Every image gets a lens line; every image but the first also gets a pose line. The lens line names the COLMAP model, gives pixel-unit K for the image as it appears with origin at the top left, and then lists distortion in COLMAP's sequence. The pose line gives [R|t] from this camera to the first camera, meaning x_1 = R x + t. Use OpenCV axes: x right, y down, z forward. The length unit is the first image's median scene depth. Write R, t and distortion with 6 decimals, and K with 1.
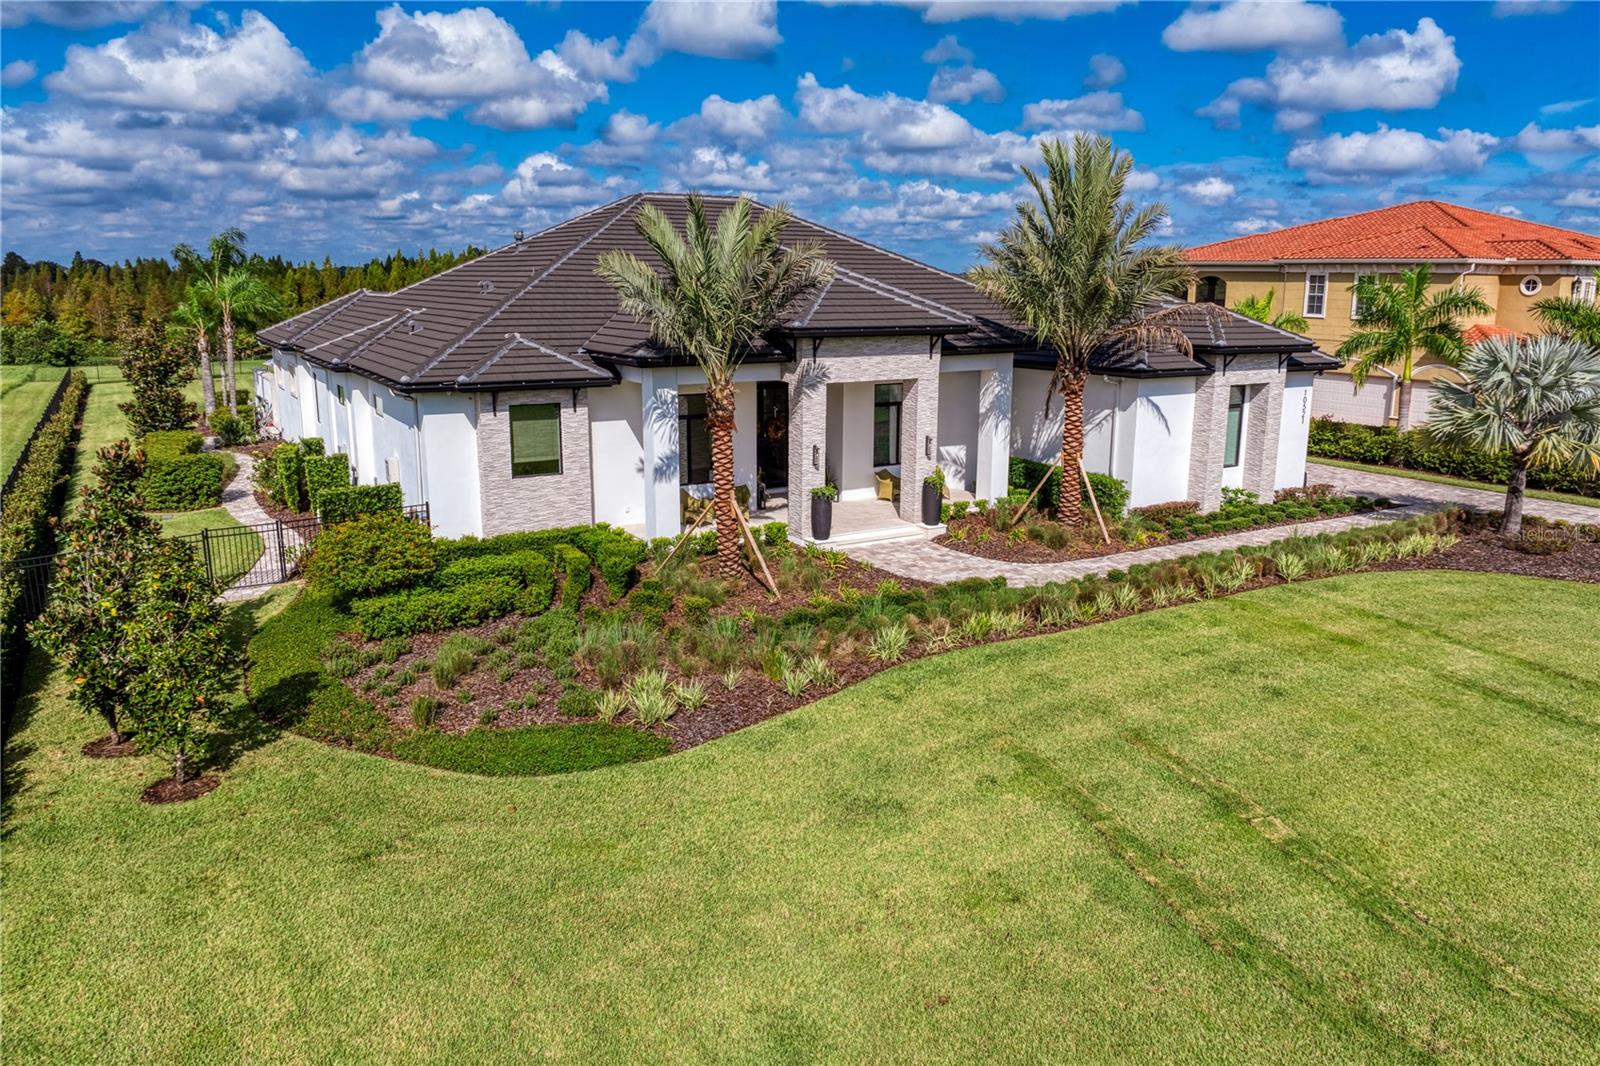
lens RADIAL K [[1125.6, 0, 804.5], [0, 1125.6, 526.9], [0, 0, 1]] dist [-0.041380, 0.007583]
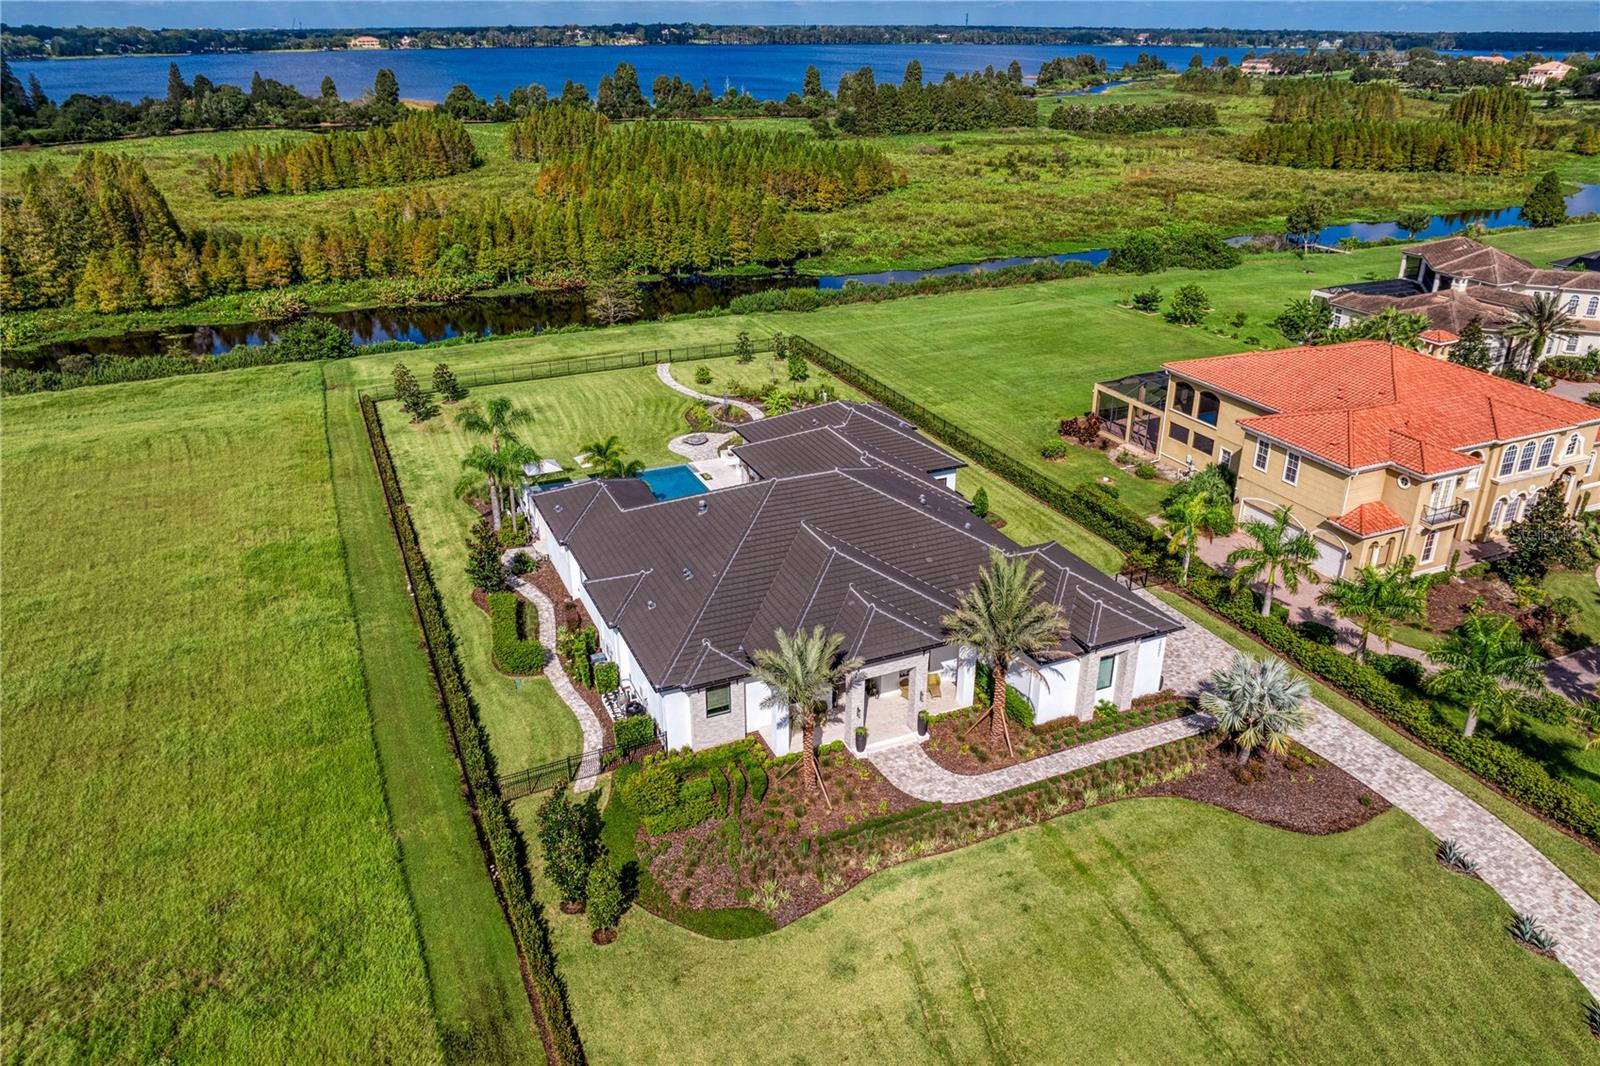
lens RADIAL K [[1125.6, 0, 804.5], [0, 1125.6, 526.9], [0, 0, 1]] dist [-0.041380, 0.007583]
pose [[0.992066, 0.048262, -0.116085, 0.128005], [-0.023668, 0.978566, 0.204567, -0.776635], [0.123470, -0.200196, 0.971945, -0.846596]]
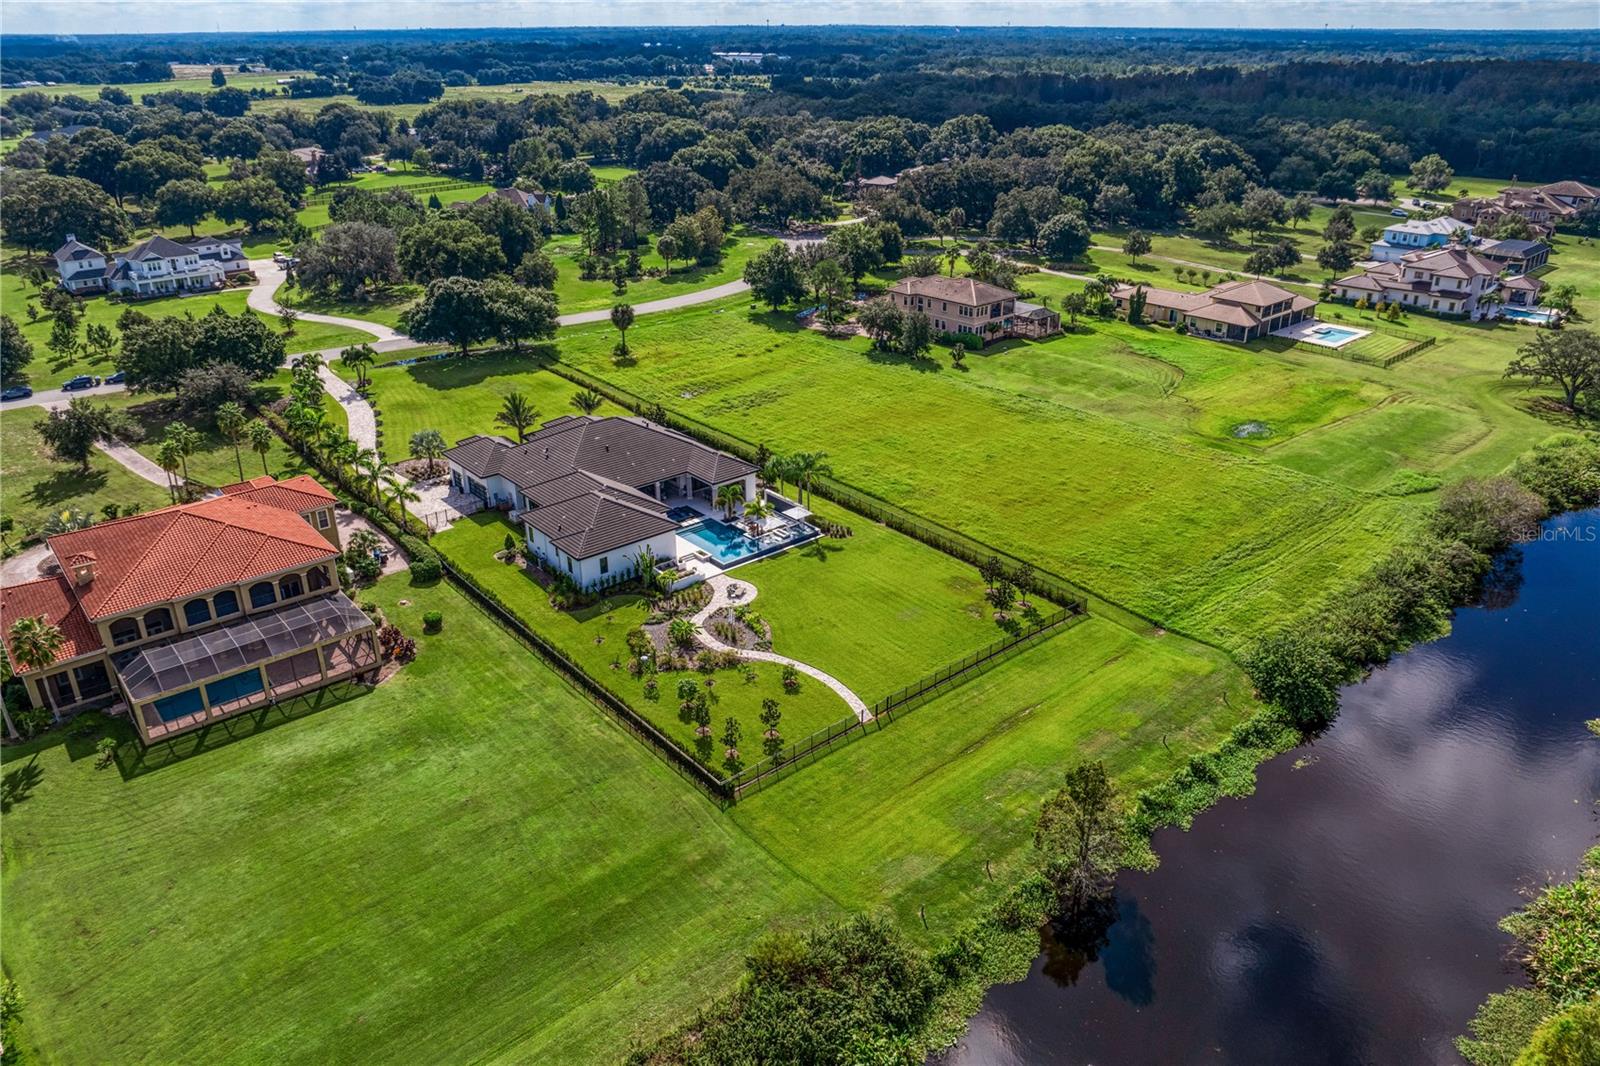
lens RADIAL K [[1125.6, 0, 804.5], [0, 1125.6, 526.9], [0, 0, 1]] dist [-0.041380, 0.007583]
pose [[-0.987573, 0.061946, -0.144436, -0.282184], [-0.036655, 0.802905, 0.594979, -3.024827], [0.152825, 0.592880, -0.790657, 5.756681]]
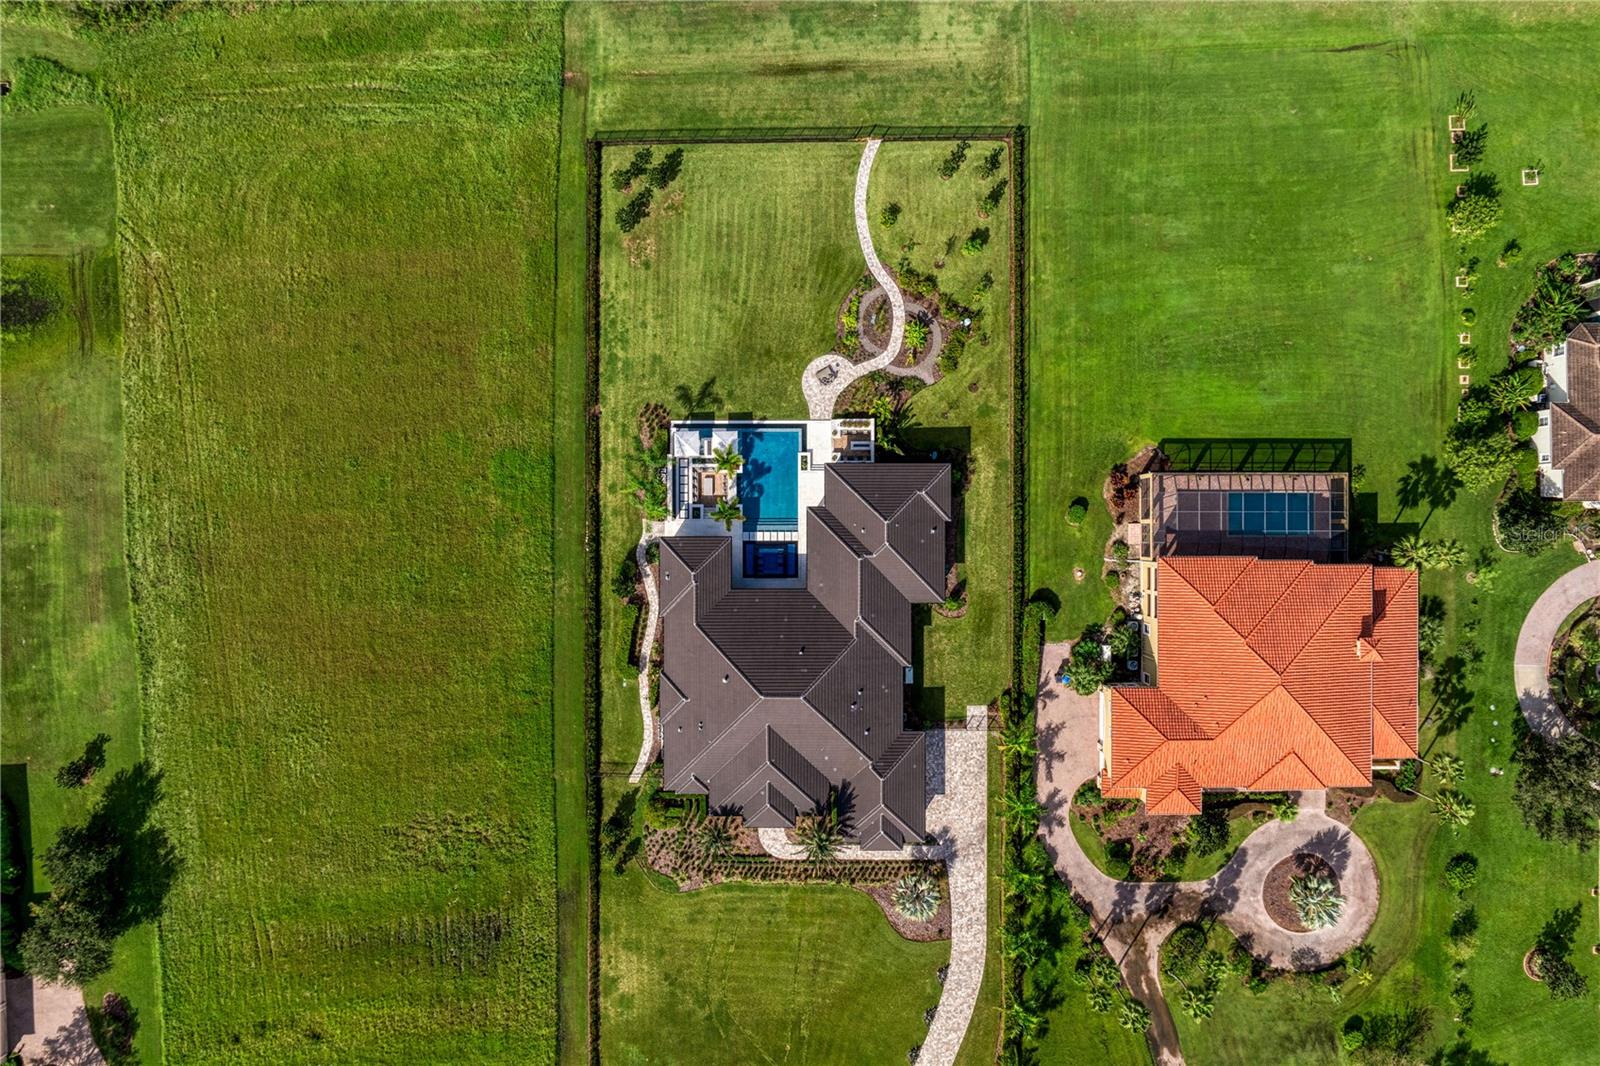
lens RADIAL K [[1125.6, 0, 804.5], [0, 1125.6, 526.9], [0, 0, 1]] dist [-0.041380, 0.007583]
pose [[0.853361, 0.521143, -0.013582, -0.332541], [-0.101249, 0.191239, 0.976307, -4.408532], [0.511393, -0.831768, 0.215962, 1.086272]]
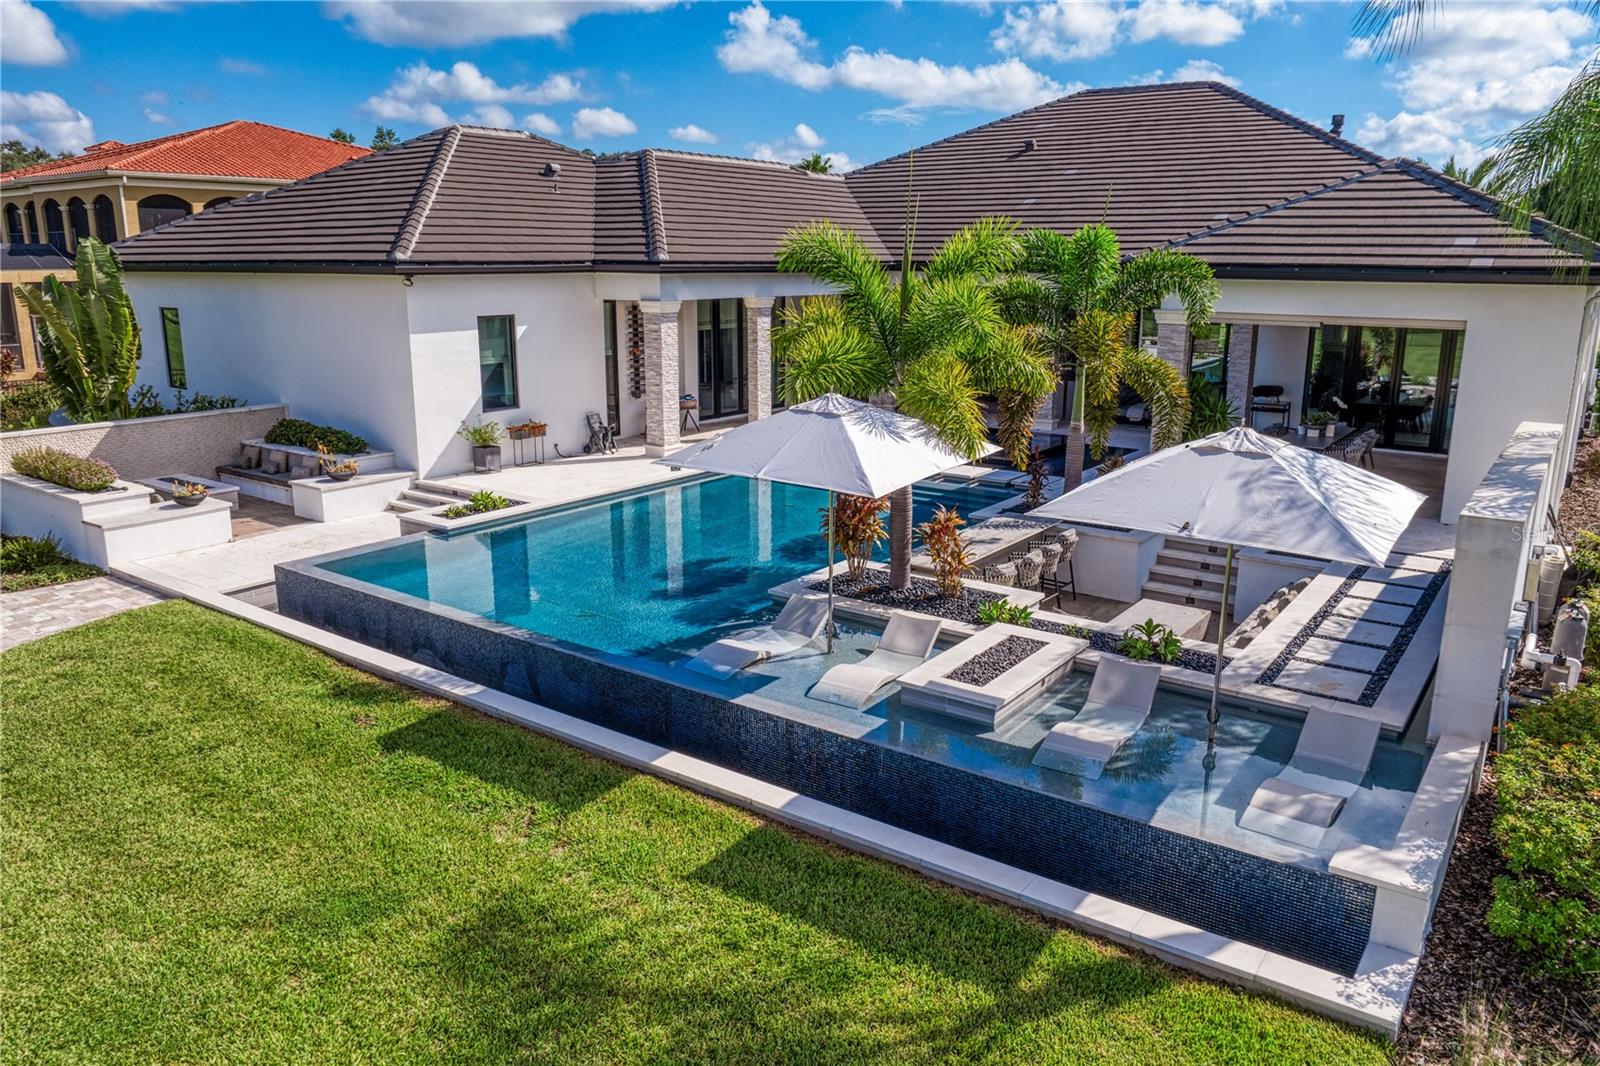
lens RADIAL K [[1125.6, 0, 804.5], [0, 1125.6, 526.9], [0, 0, 1]] dist [-0.041380, 0.007583]
pose [[-0.382509, -0.221609, 0.896982, -1.179591], [0.194629, 0.929701, 0.312691, -0.420400], [-0.903220, 0.294186, -0.312487, 2.254224]]
